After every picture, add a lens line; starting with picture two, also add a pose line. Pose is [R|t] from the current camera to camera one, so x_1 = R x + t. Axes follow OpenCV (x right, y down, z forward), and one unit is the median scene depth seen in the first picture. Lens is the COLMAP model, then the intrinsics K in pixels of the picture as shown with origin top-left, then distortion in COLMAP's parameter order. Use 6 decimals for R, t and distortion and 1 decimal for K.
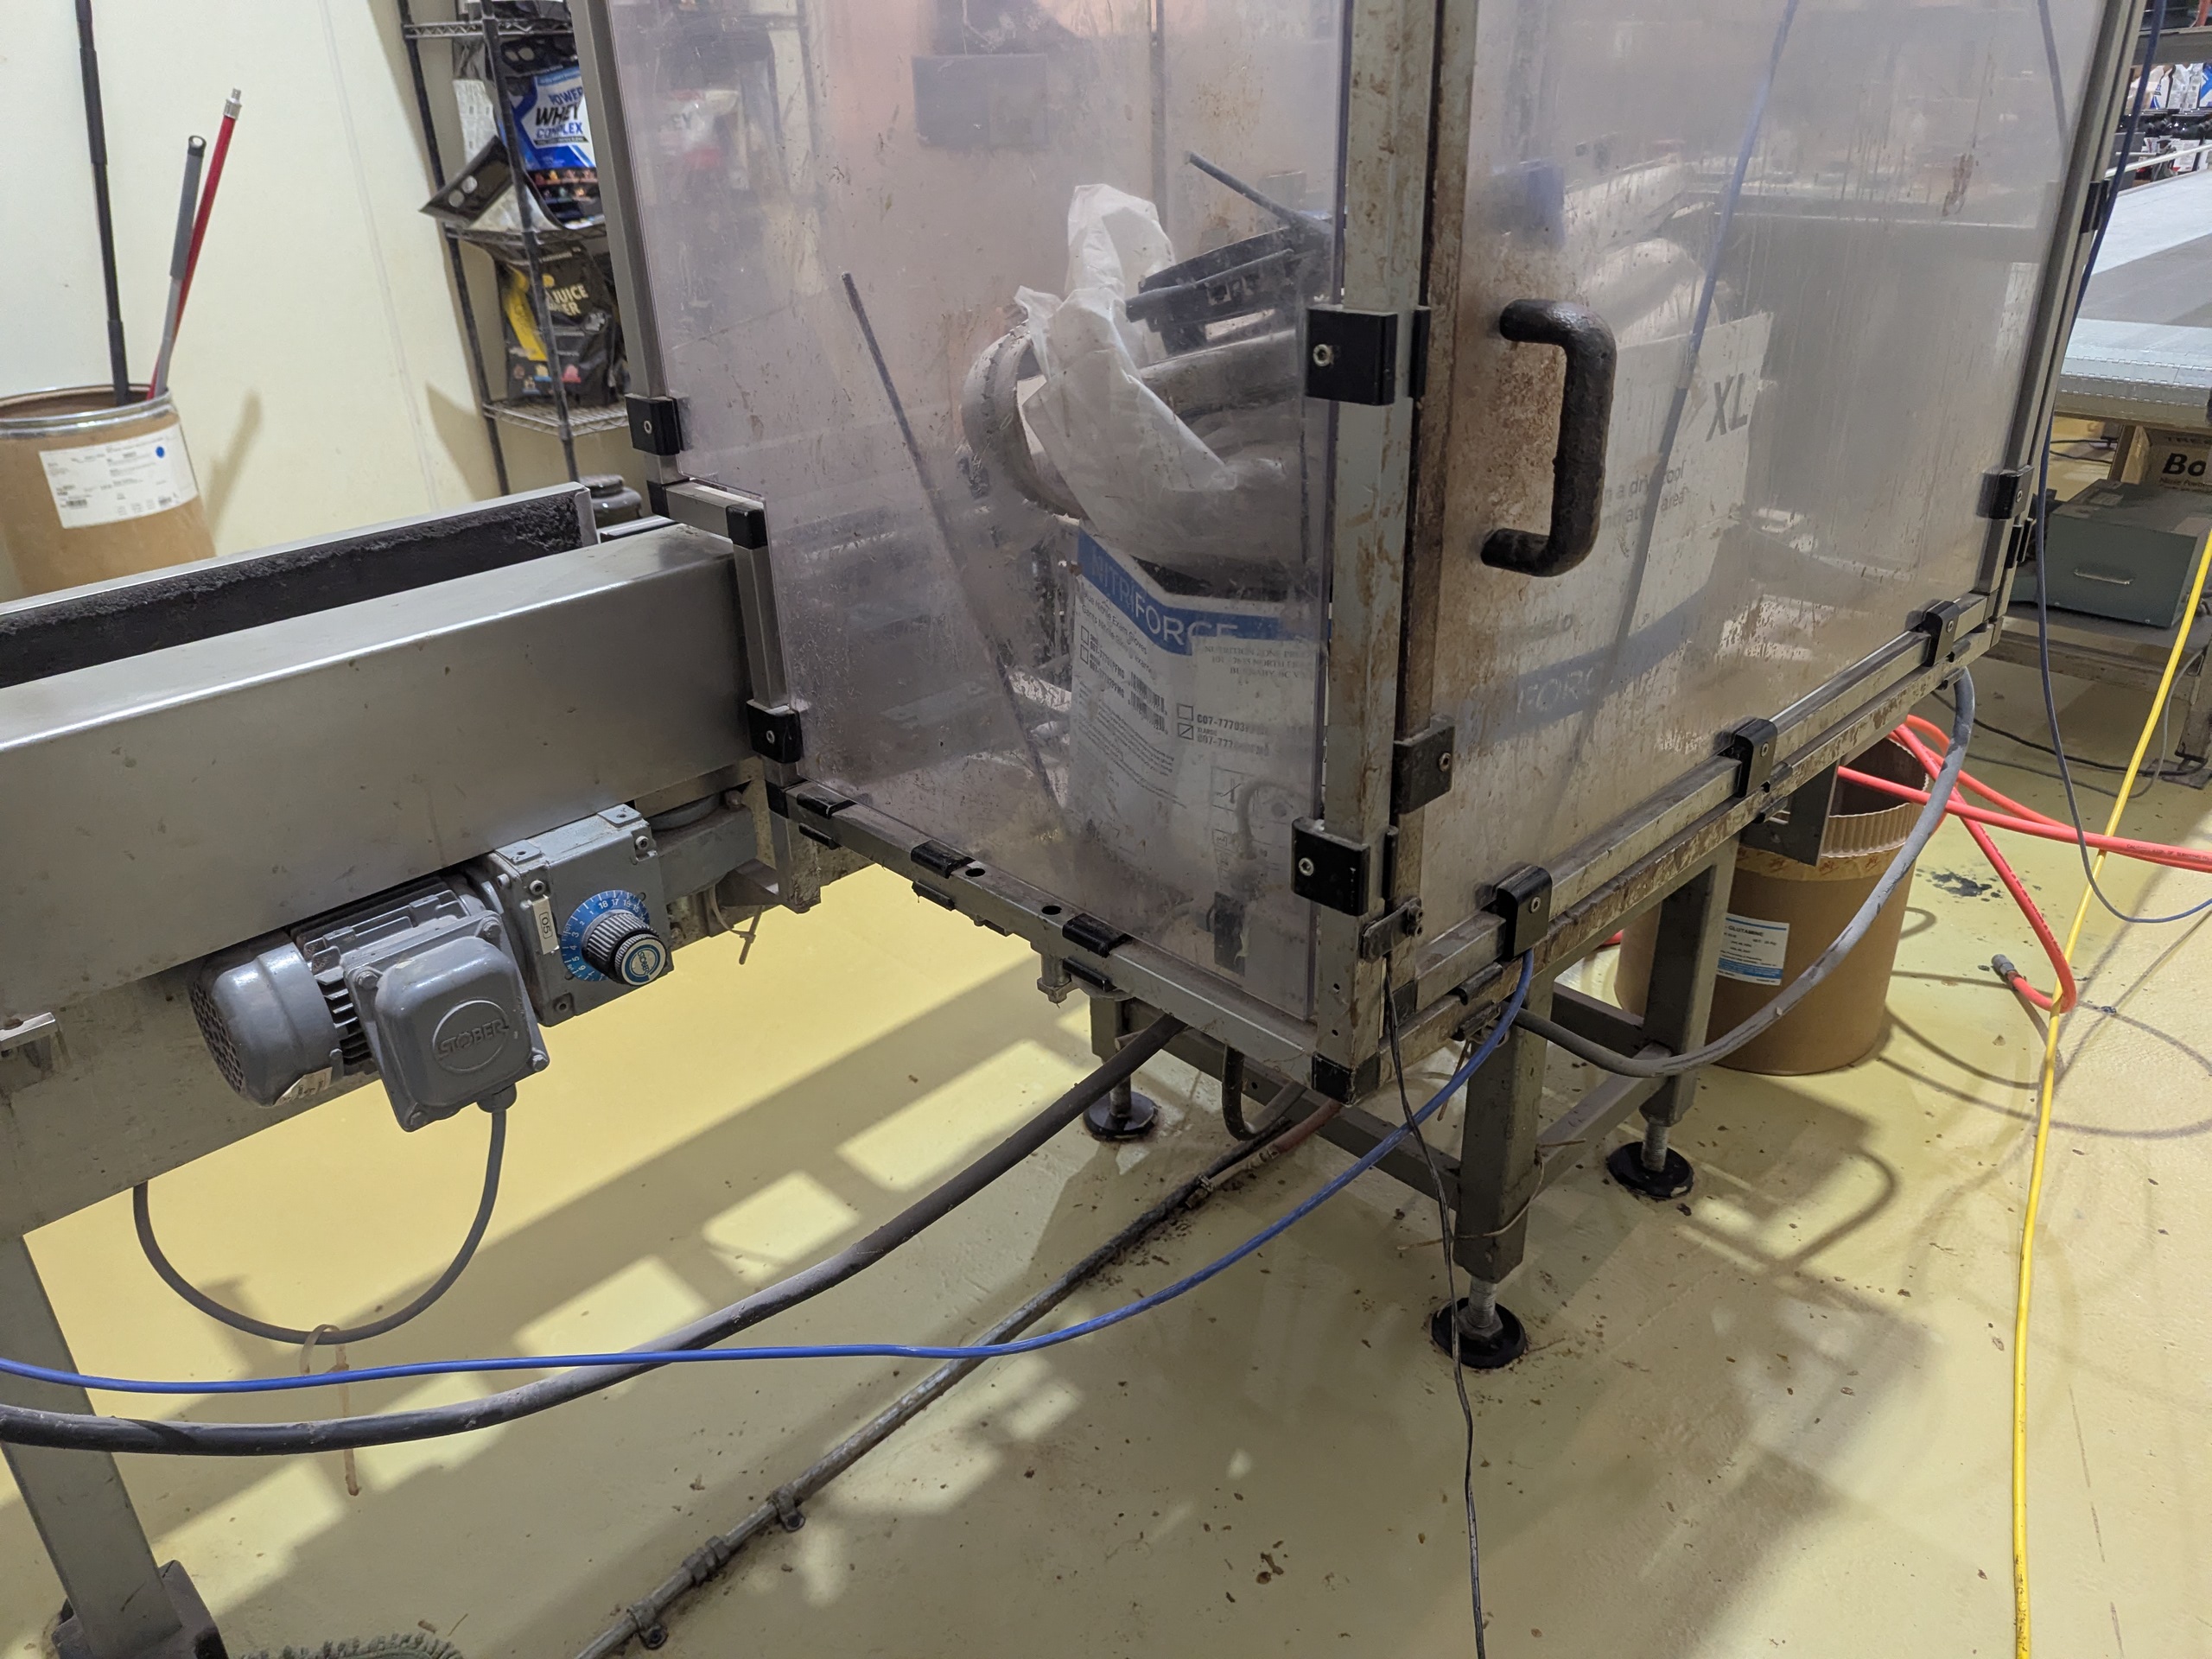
lens RADIAL K [[1558.7, 0, 1106.0], [0, 1558.7, 829.5], [0, 0, 1]] dist [0.081628, -0.091005]
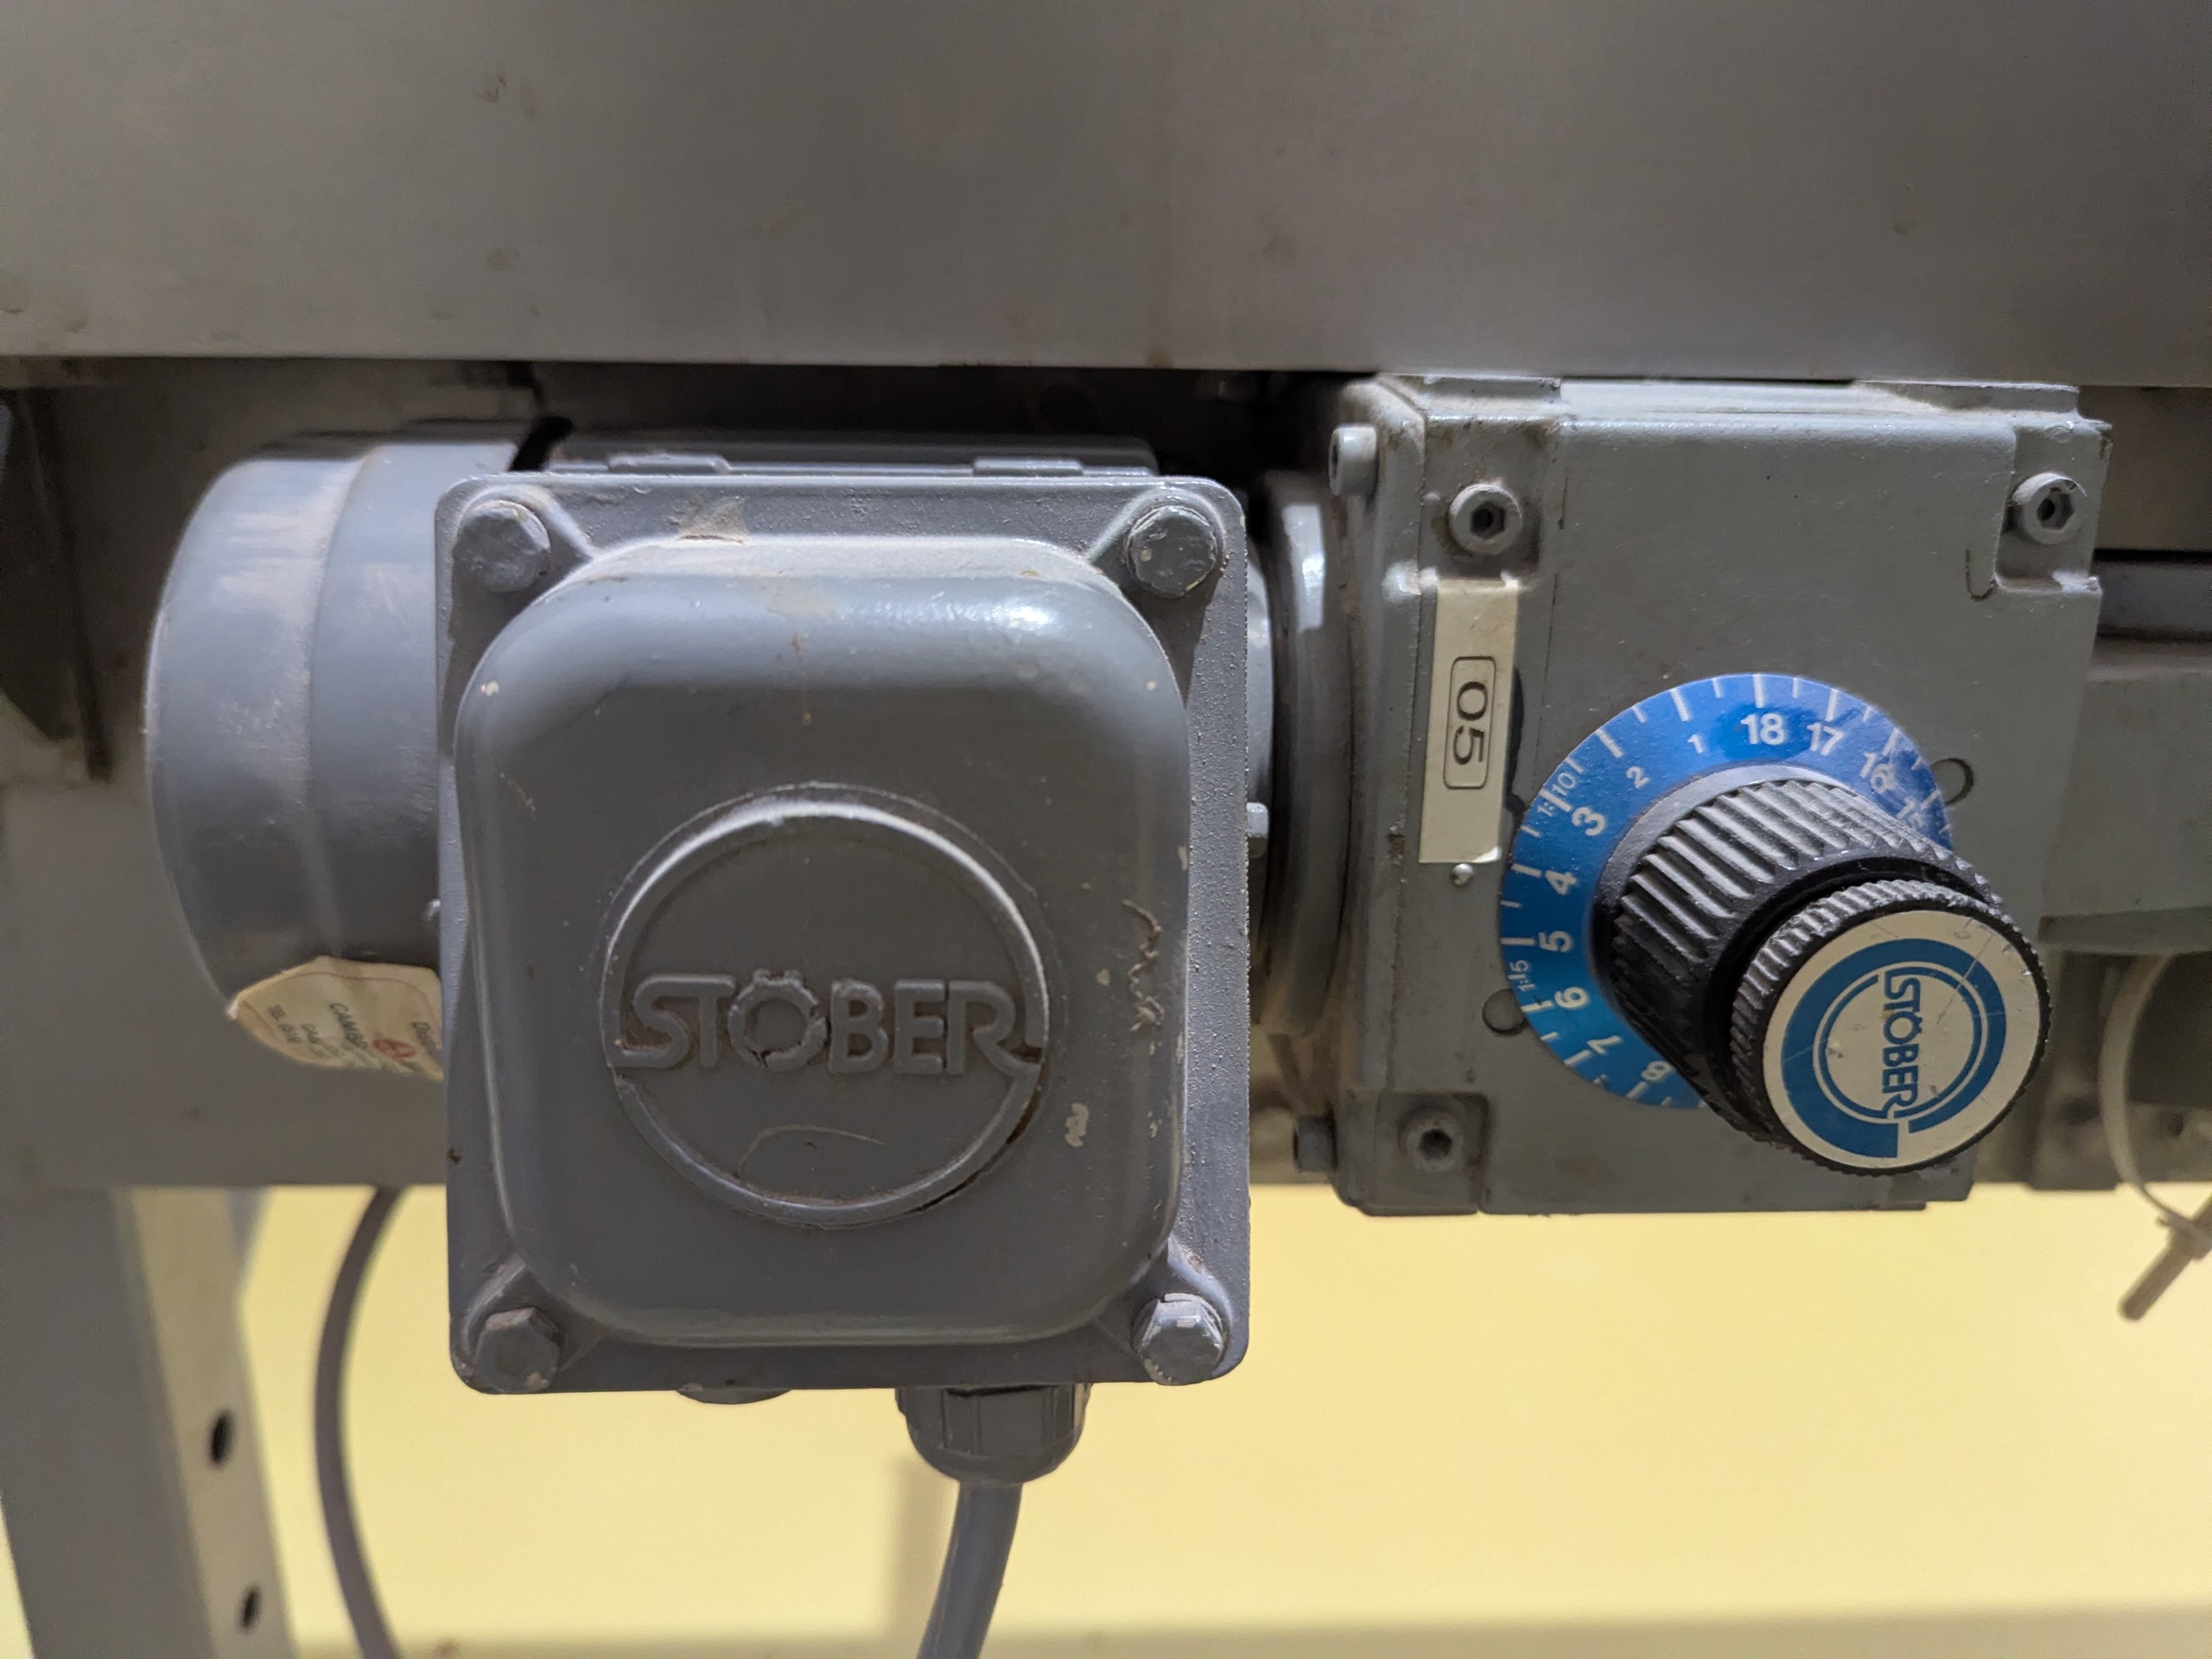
lens RADIAL K [[1558.7, 0, 1106.0], [0, 1558.7, 829.5], [0, 0, 1]] dist [0.081628, -0.091005]
pose [[0.731775, 0.217005, -0.646076, -0.255045], [-0.333720, 0.940628, -0.062047, 0.104126], [0.594253, 0.261013, 0.760747, 0.821016]]
